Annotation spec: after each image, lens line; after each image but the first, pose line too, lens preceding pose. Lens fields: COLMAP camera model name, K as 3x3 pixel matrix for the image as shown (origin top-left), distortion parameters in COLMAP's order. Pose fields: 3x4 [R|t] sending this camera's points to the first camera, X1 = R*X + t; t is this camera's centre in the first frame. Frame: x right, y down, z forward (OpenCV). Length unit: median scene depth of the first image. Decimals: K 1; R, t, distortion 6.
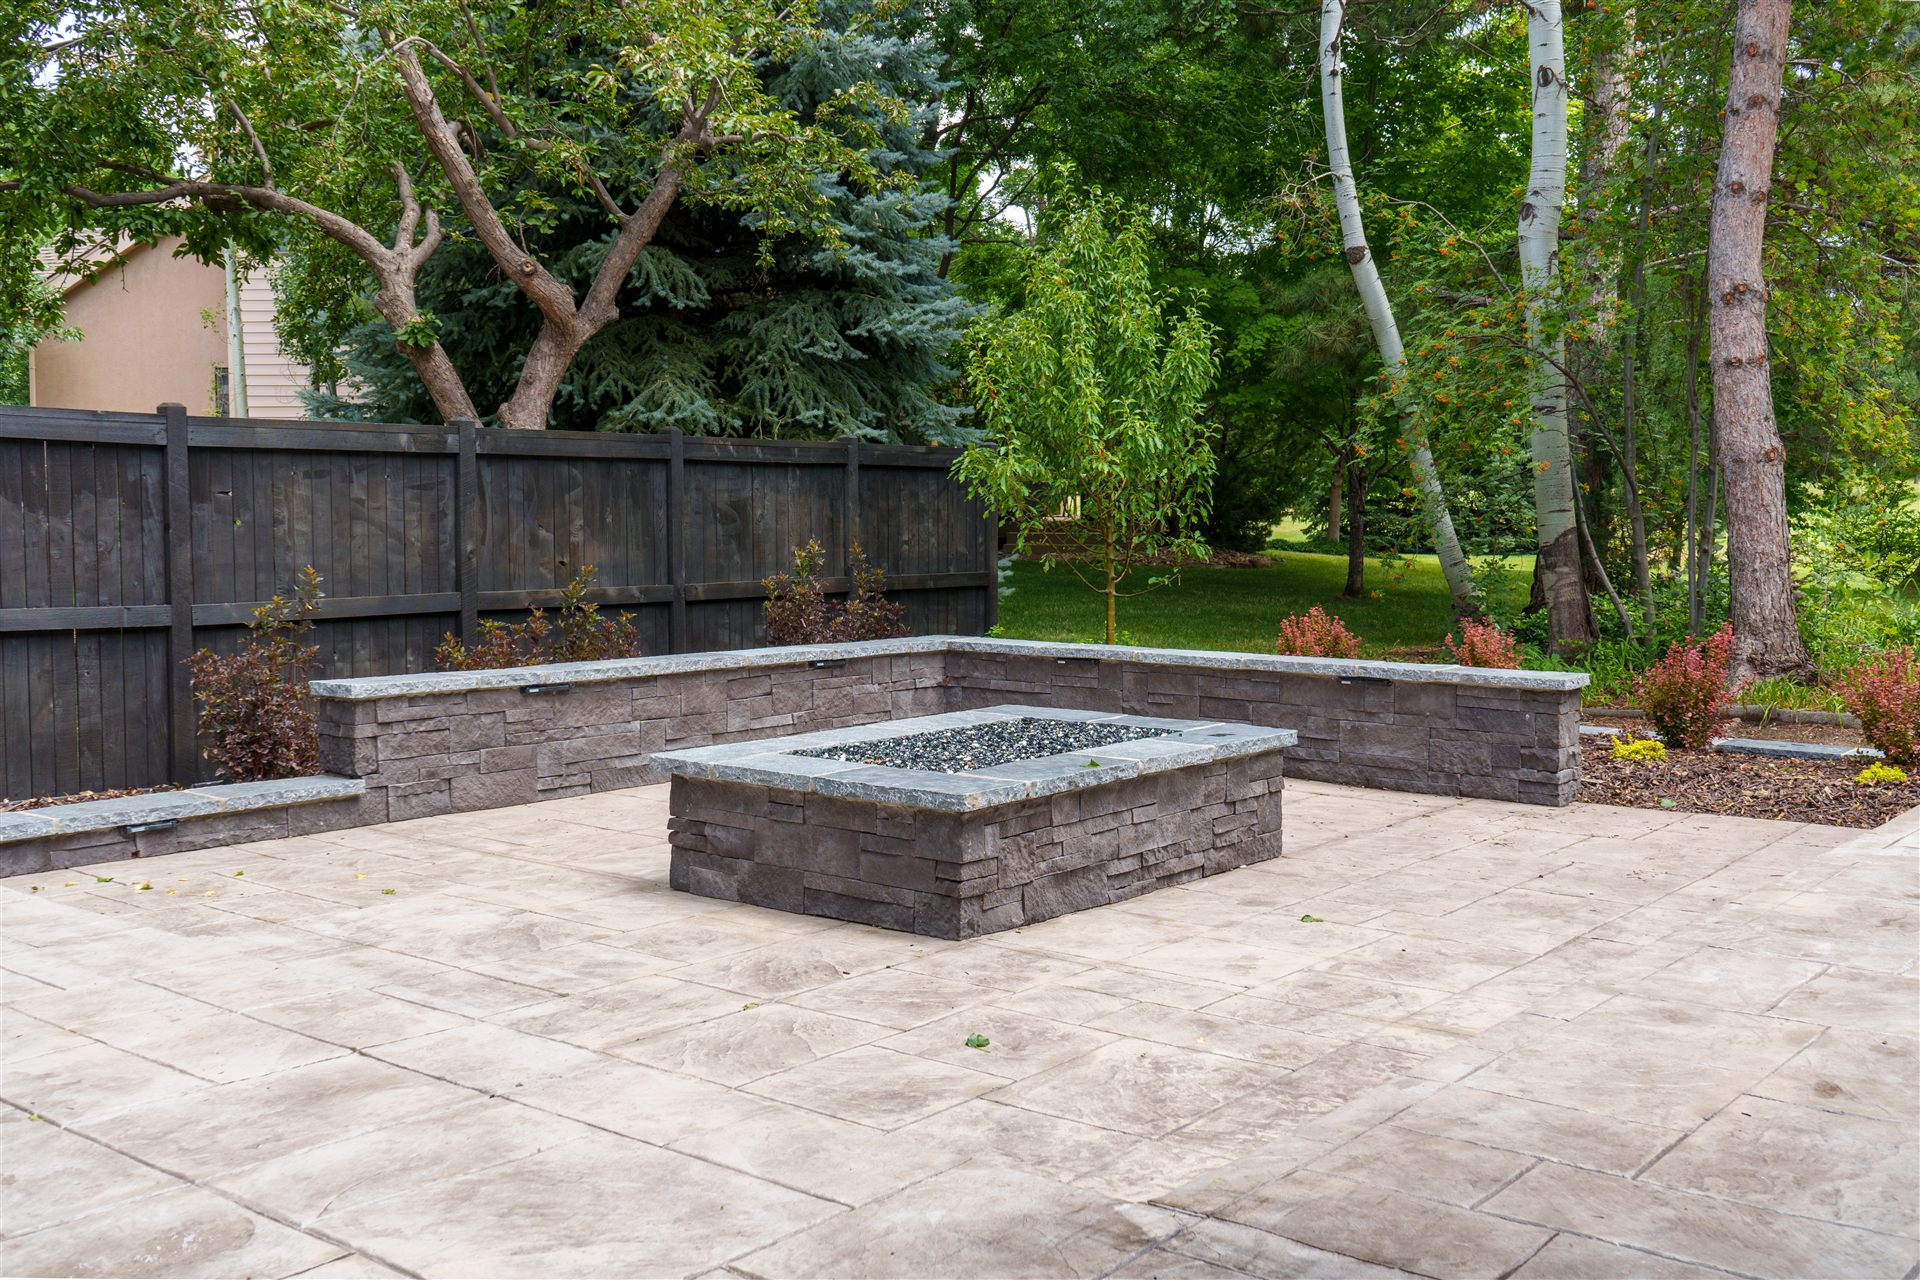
lens RADIAL K [[1860.5, 0, 970.8], [0, 1860.5, 642.7], [0, 0, 1]] dist [0.000203, 0.015564]
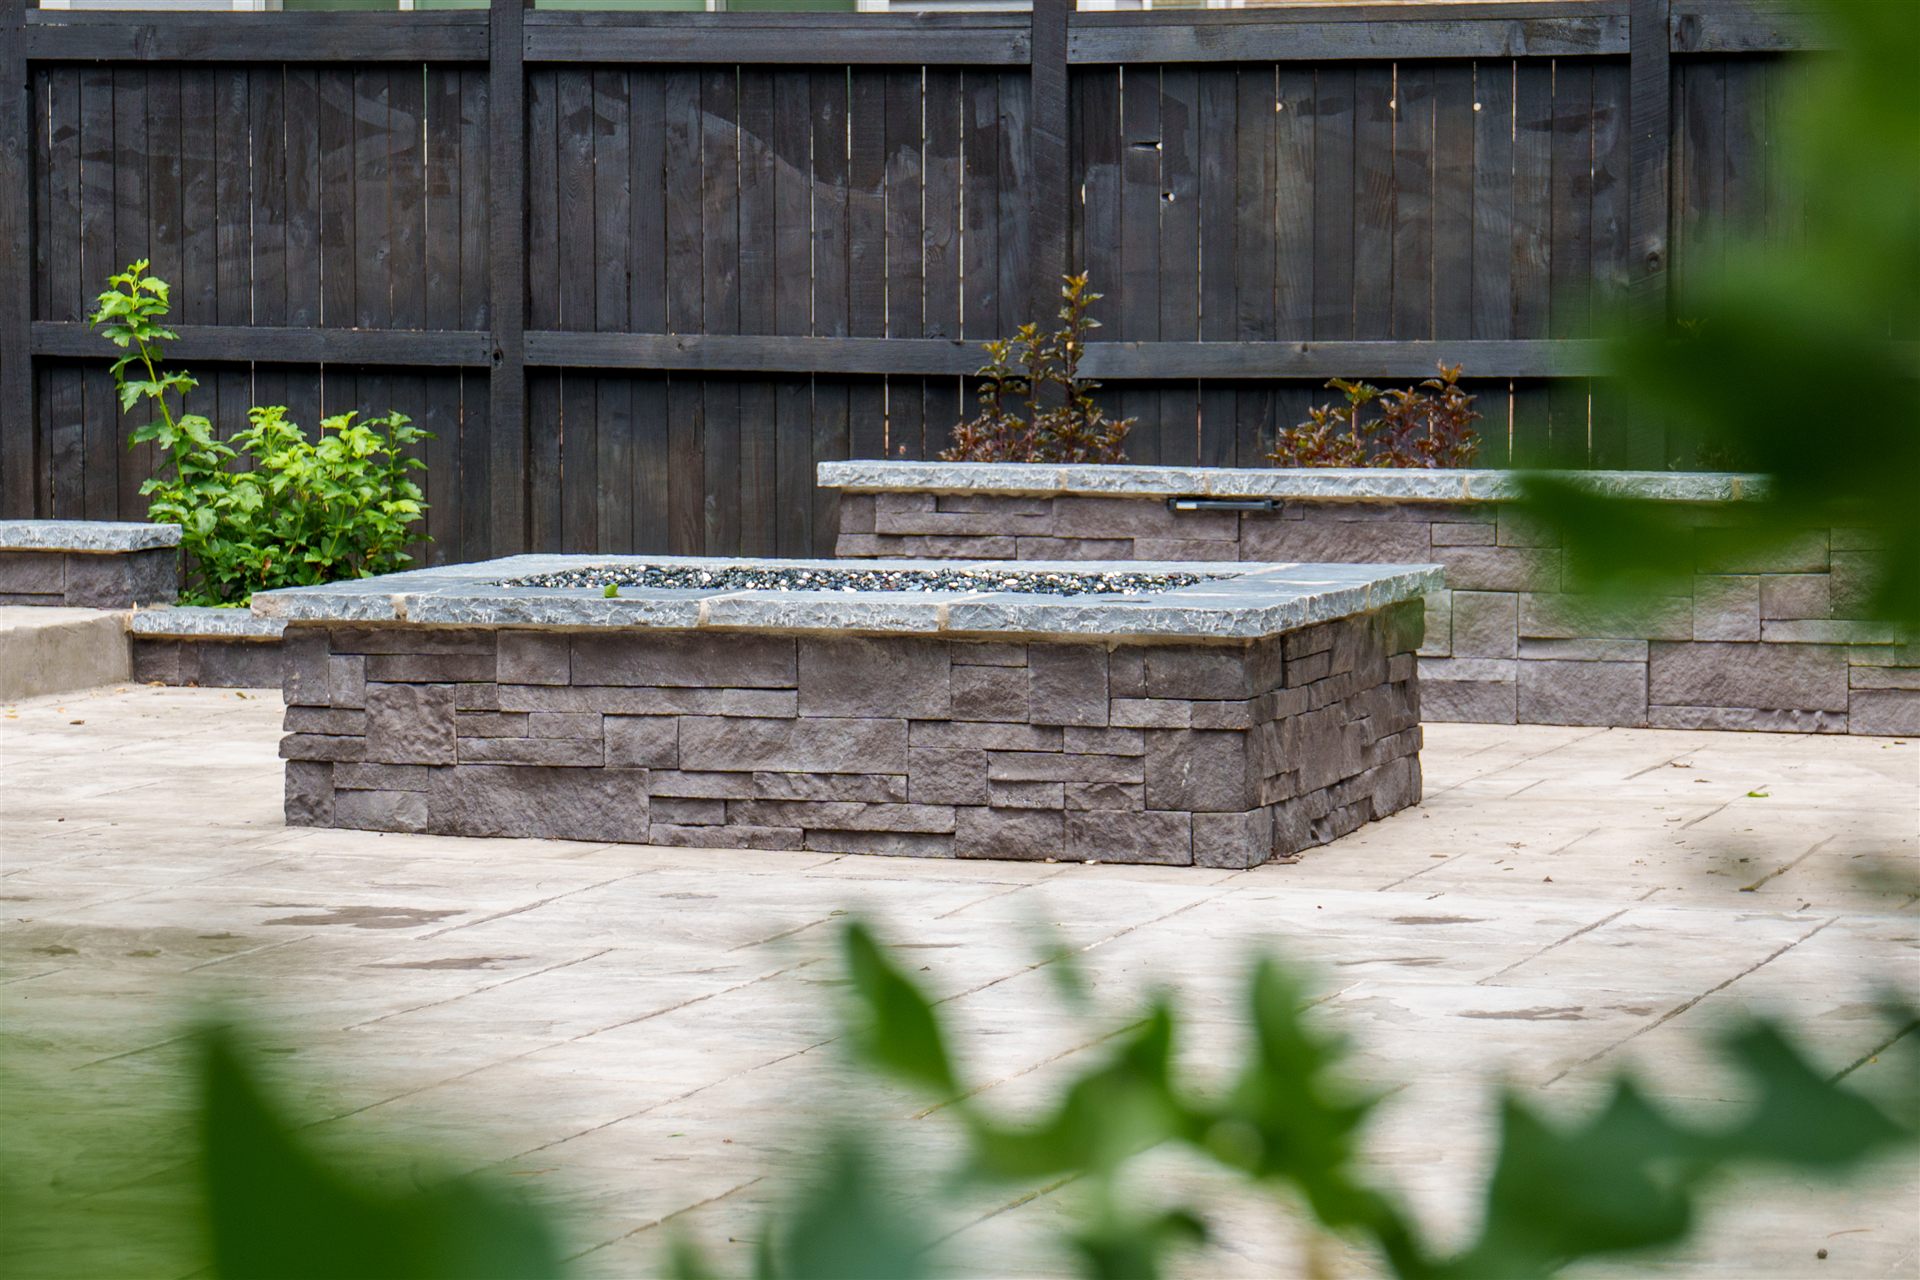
lens RADIAL K [[6423.7, 0, 958.7], [0, 6423.7, 640.8], [0, 0, 1]] dist [0.170599, 1.060701]
pose [[0.322720, 0.057628, -0.944738, 1.460858], [-0.062940, 0.997242, 0.039330, -0.004123], [0.944399, 0.046770, 0.325457, 0.330294]]
